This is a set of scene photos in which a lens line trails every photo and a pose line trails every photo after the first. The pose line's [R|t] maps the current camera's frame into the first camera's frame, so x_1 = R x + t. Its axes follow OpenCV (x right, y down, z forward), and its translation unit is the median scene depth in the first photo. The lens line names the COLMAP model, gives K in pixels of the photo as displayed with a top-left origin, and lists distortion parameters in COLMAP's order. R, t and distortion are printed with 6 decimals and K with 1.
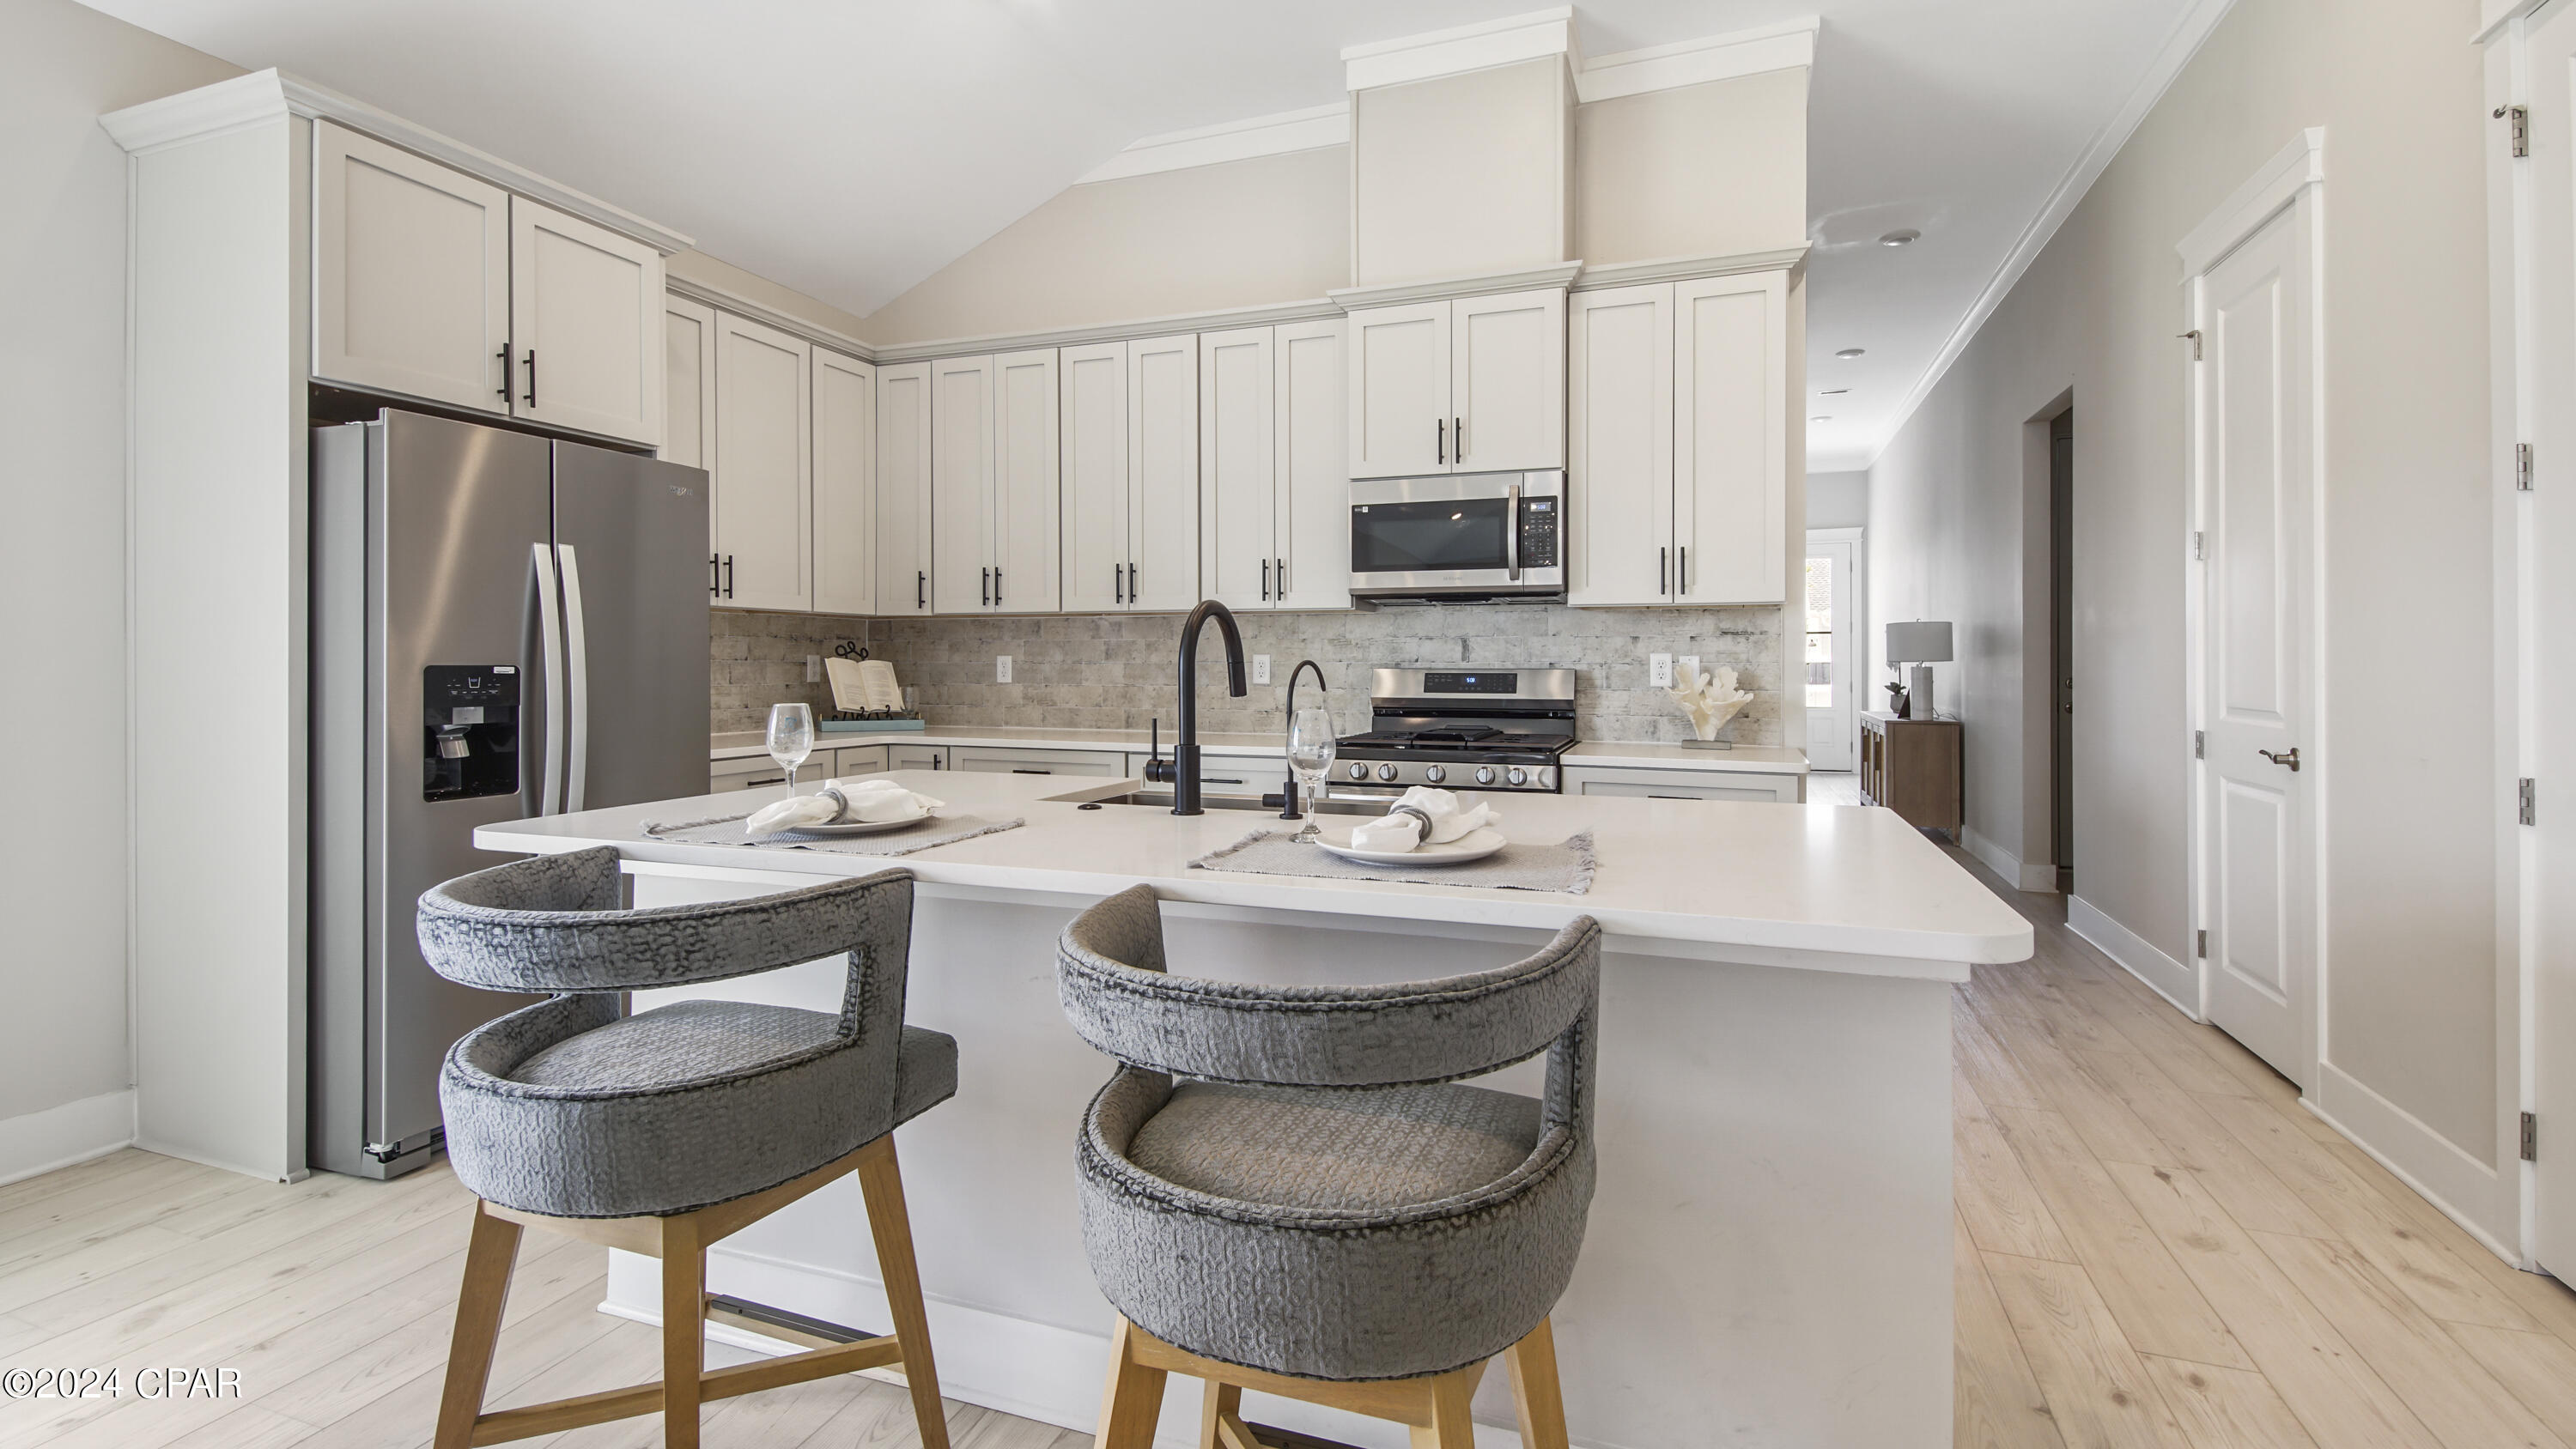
lens RADIAL K [[1150.7, 0, 1298.4], [0, 1150.7, 663.9], [0, 0, 1]] dist [0.032896, -0.013952]
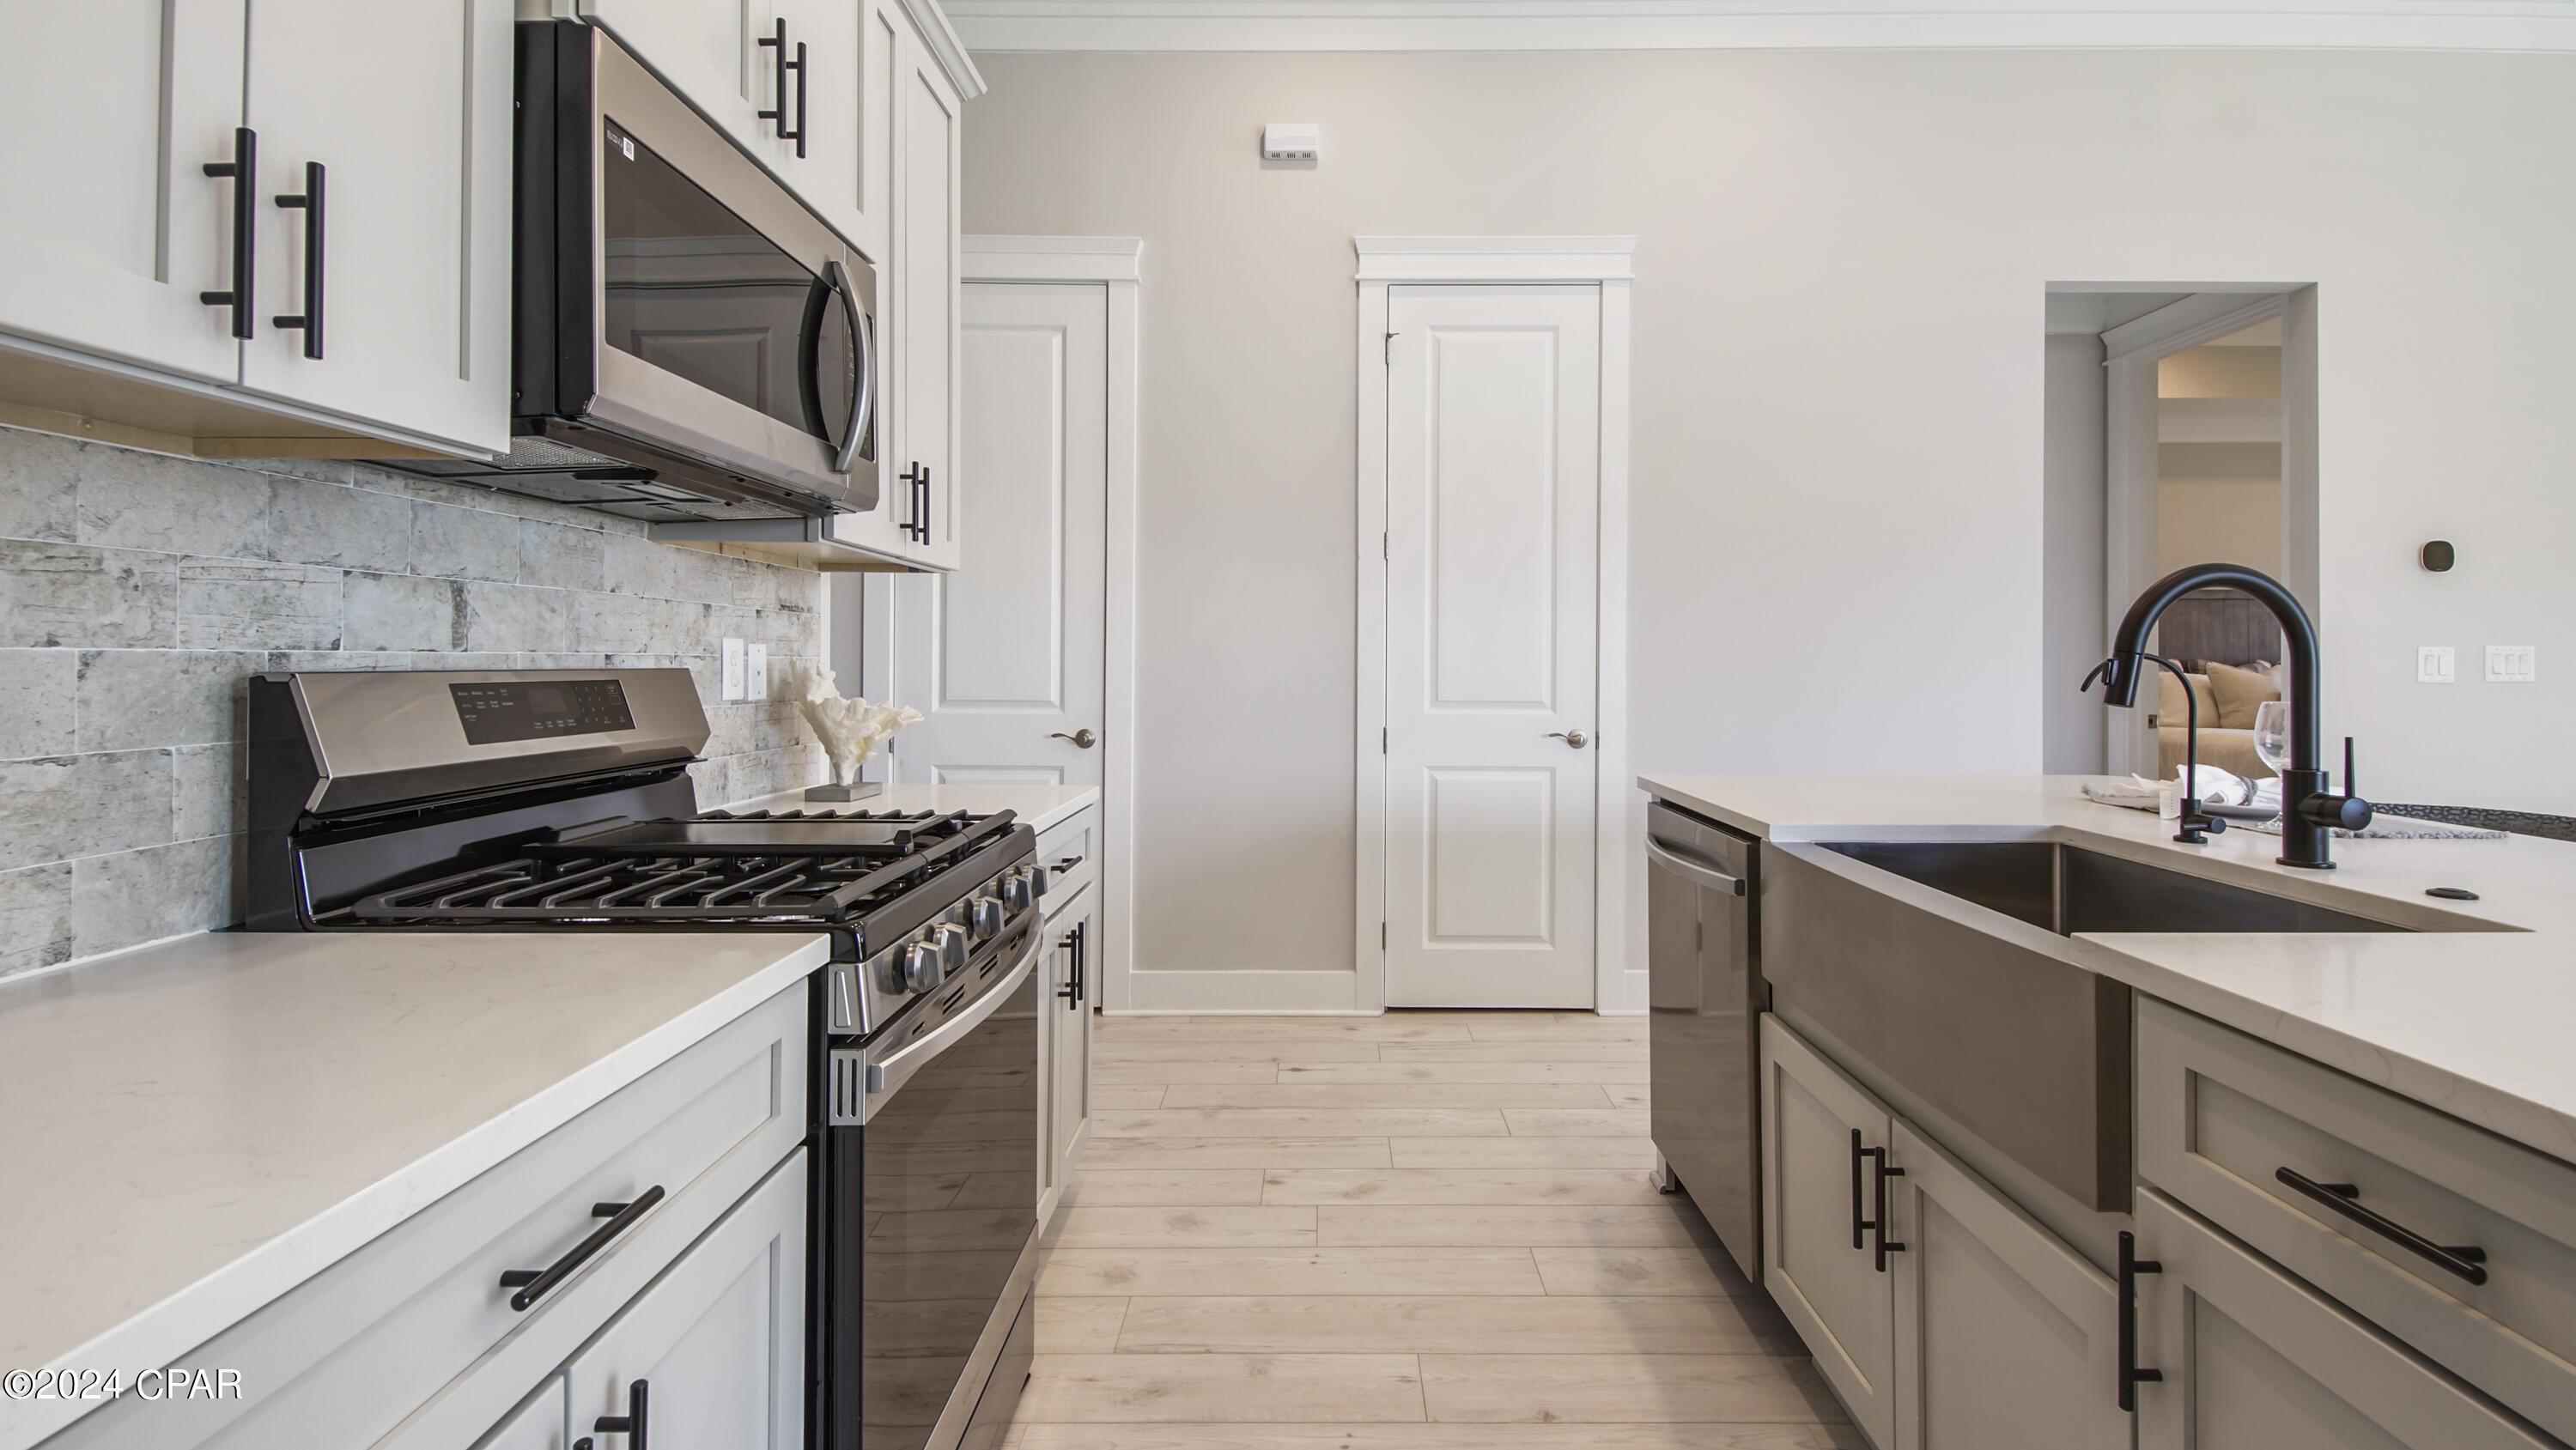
lens RADIAL K [[1172.0, 0, 1321.4], [0, 1172.0, 648.0], [0, 0, 1]] dist [0.034752, -0.034073]
pose [[-0.346461, 0.006482, 0.938042, -0.295874], [-0.008730, 0.999911, -0.010134, -0.001359], [-0.938024, -0.011700, -0.346373, 0.934542]]
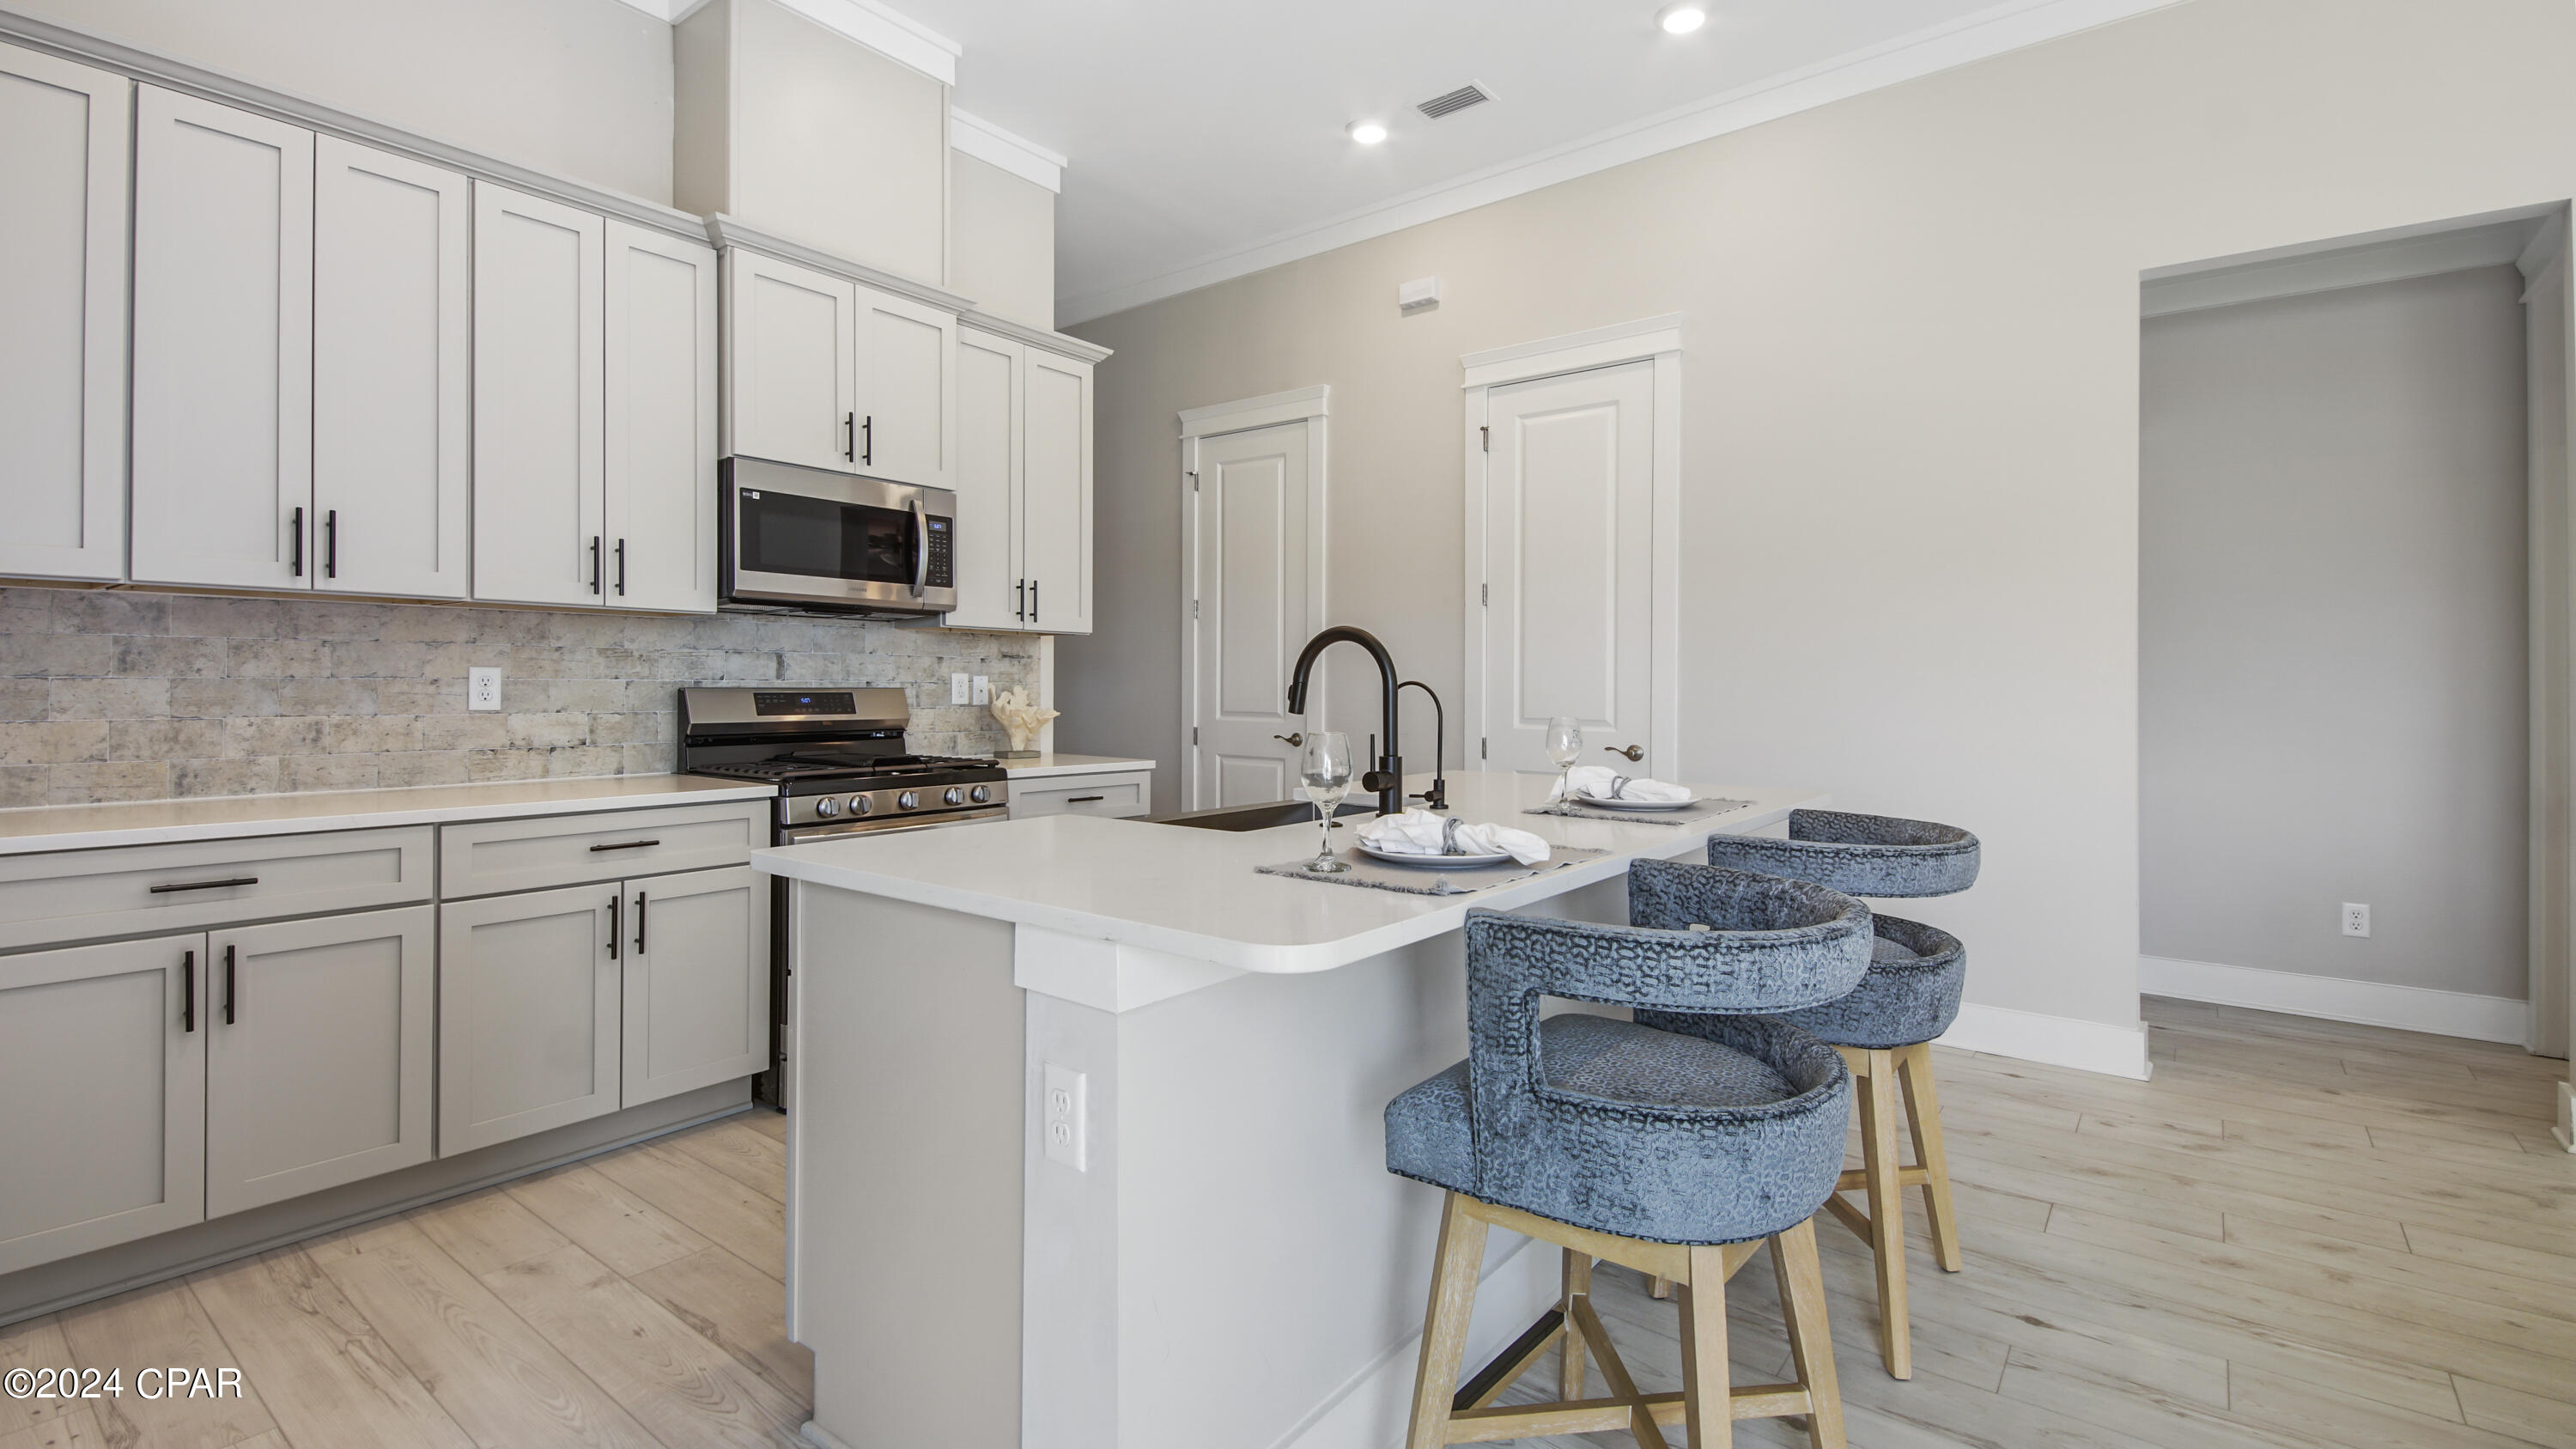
lens RADIAL K [[1143.7, 0, 1289.7], [0, 1143.7, 703.4], [0, 0, 1]] dist [0.000399, -0.000219]
pose [[0.309571, -0.017010, 0.950724, -0.603595], [-0.009657, 0.999732, 0.021031, -0.006438], [-0.950827, -0.015692, 0.309324, 0.379370]]
